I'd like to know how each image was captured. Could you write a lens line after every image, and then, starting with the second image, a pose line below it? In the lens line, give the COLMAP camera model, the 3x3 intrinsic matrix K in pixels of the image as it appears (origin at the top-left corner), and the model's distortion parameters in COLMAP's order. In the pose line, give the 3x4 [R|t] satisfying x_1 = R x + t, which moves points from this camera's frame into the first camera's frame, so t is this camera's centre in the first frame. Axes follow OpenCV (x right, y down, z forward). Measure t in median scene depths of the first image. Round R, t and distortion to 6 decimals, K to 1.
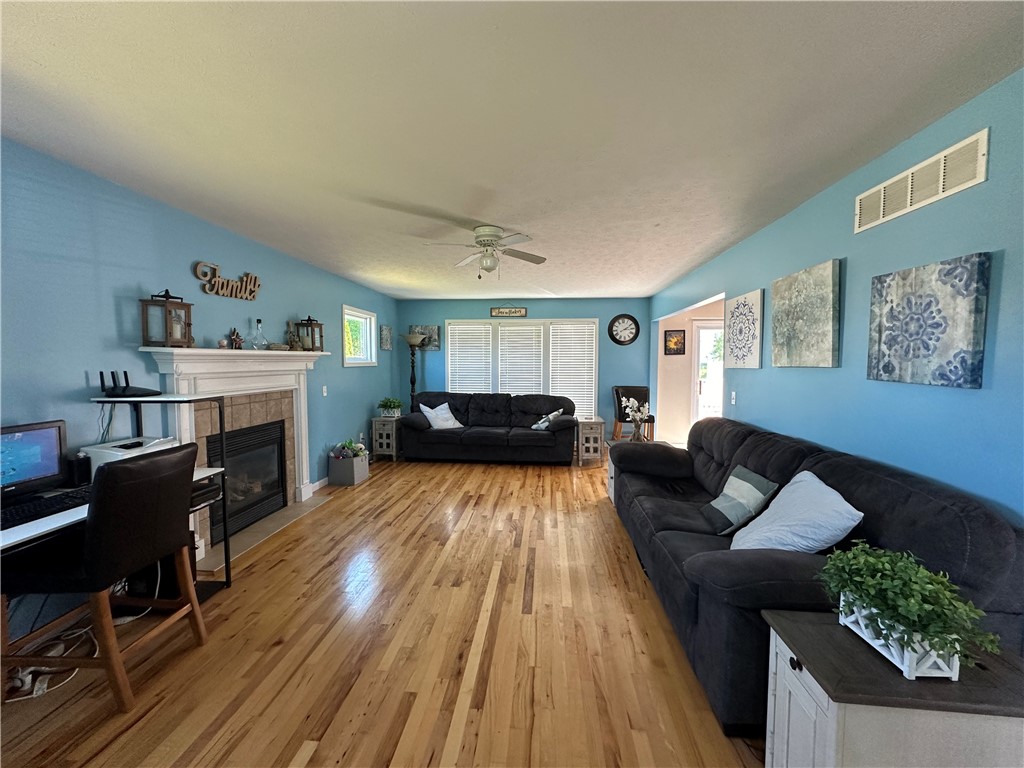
lens RADIAL K [[408.1, 0, 511.2], [0, 408.1, 383.7], [0, 0, 1]] dist [-0.003889, 0.000036]
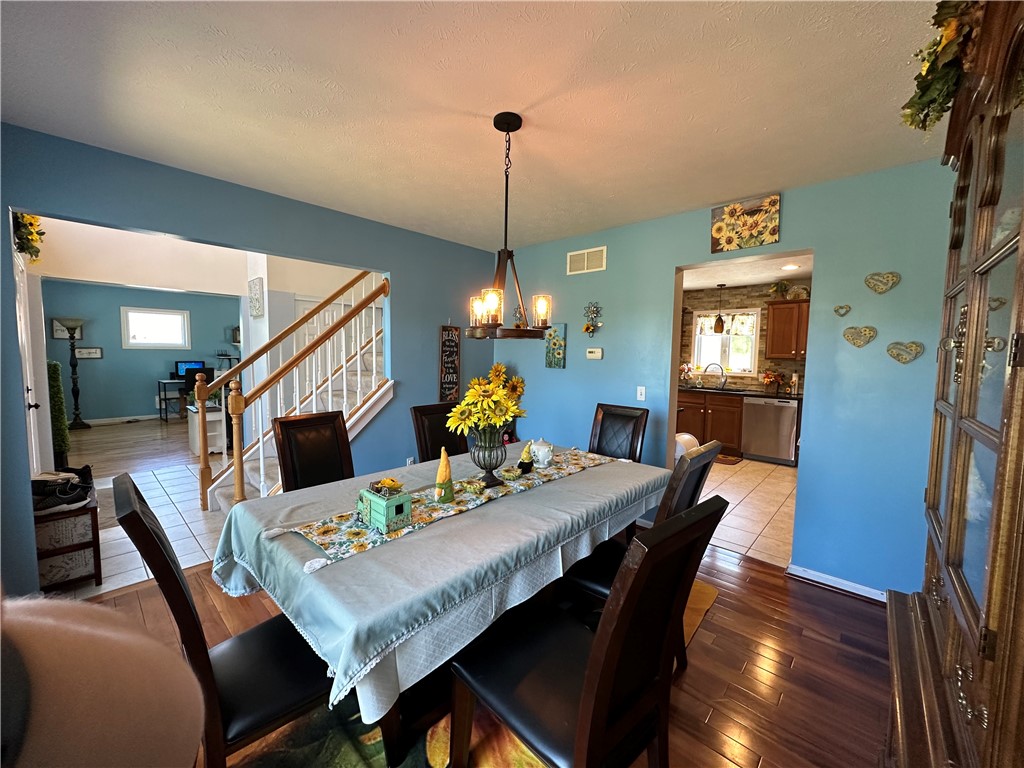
lens RADIAL K [[408.1, 0, 512.6], [0, 408.1, 383.4], [0, 0, 1]] dist [-0.003889, 0.000036]
pose [[0.791312, 0.057681, -0.608686, 2.228617], [-0.047120, 0.998332, 0.033348, 0.017894], [0.609594, 0.002292, 0.792710, -0.201457]]
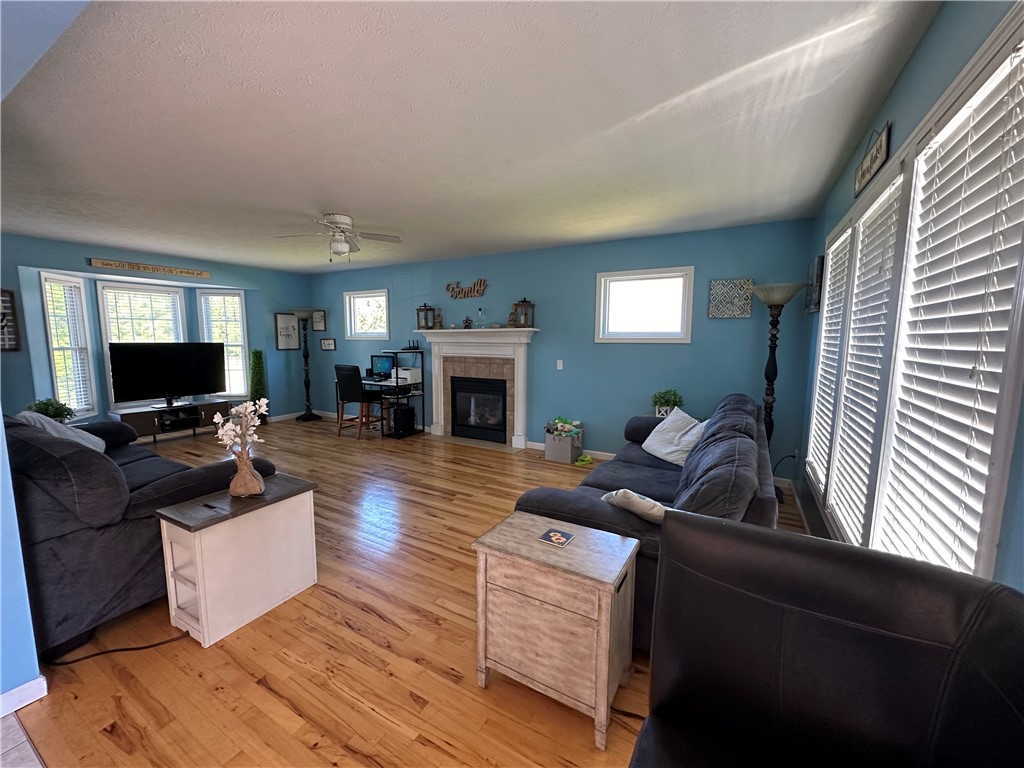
lens RADIAL K [[408.1, 0, 511.4], [0, 408.1, 385.3], [0, 0, 1]] dist [-0.003889, 0.000036]
pose [[-0.420059, 0.103476, -0.901578, 0.729811], [-0.053187, 0.988963, 0.138286, -0.091387], [0.905937, 0.106041, -0.409920, 1.763697]]
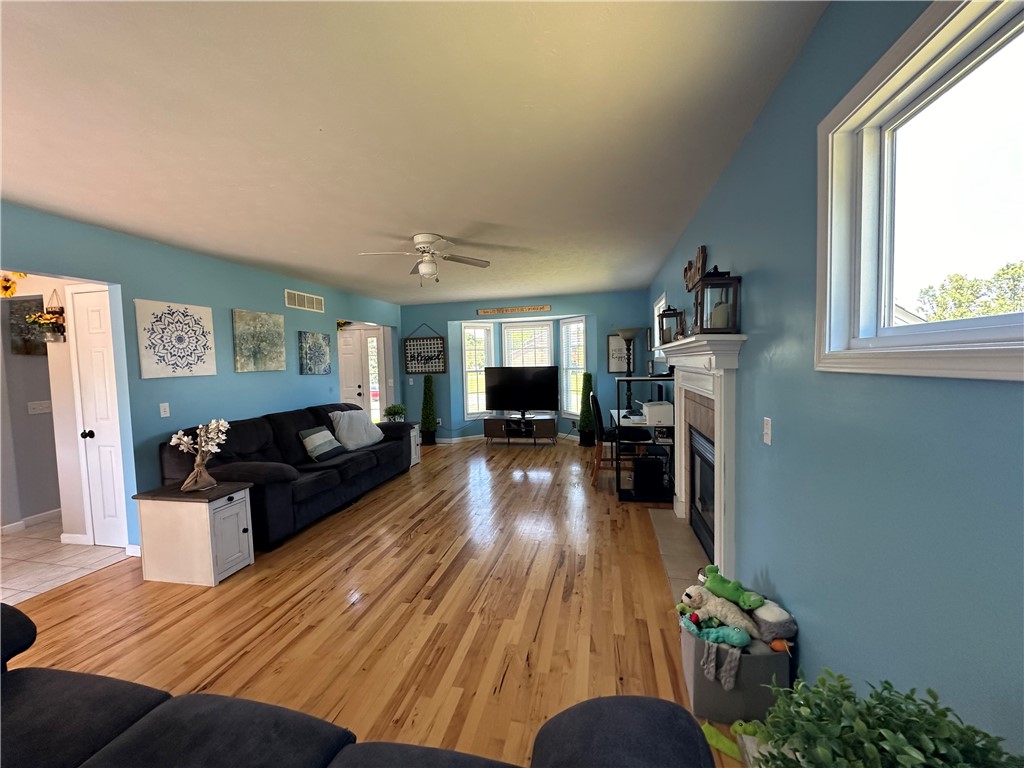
lens RADIAL K [[408.1, 0, 510.2], [0, 408.1, 385.7], [0, 0, 1]] dist [-0.003889, 0.000036]
pose [[-0.990460, 0.019430, 0.136422, -0.364383], [0.034964, 0.993046, 0.112413, -0.098982], [-0.133289, 0.116111, -0.984252, 1.862879]]
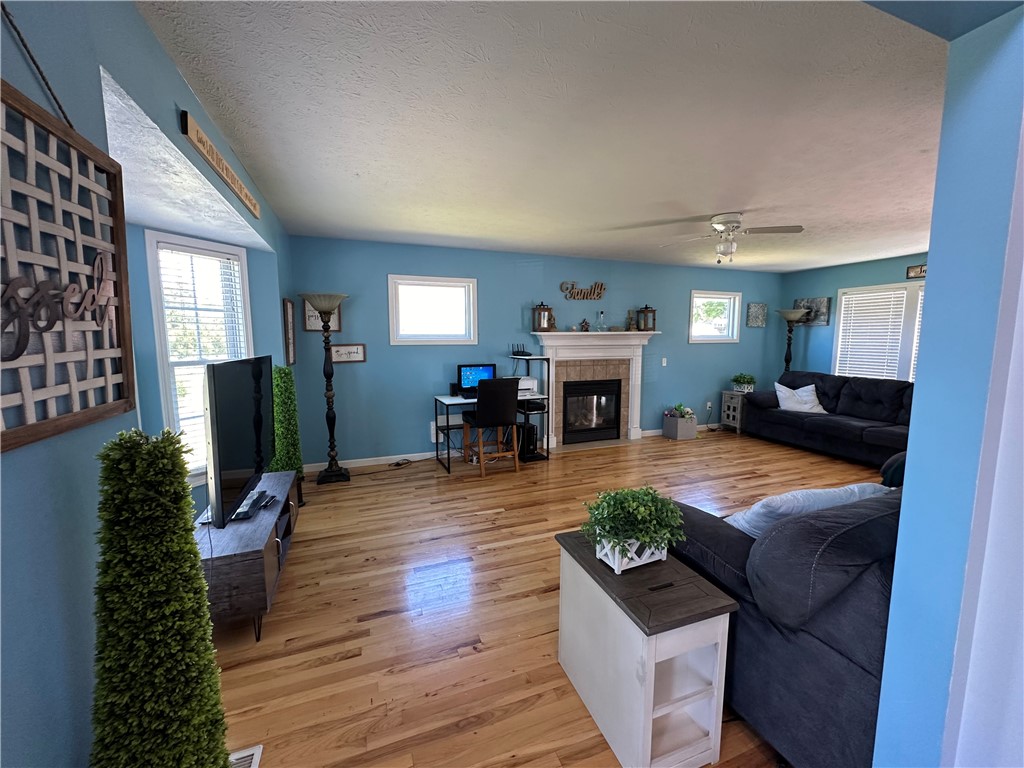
lens RADIAL K [[408.1, 0, 511.7], [0, 408.1, 385.8], [0, 0, 1]] dist [-0.003889, 0.000036]
pose [[0.436039, 0.103773, -0.893925, 0.638884], [-0.046408, 0.994600, 0.092824, -0.005944], [0.898730, 0.001010, 0.438500, 0.019933]]
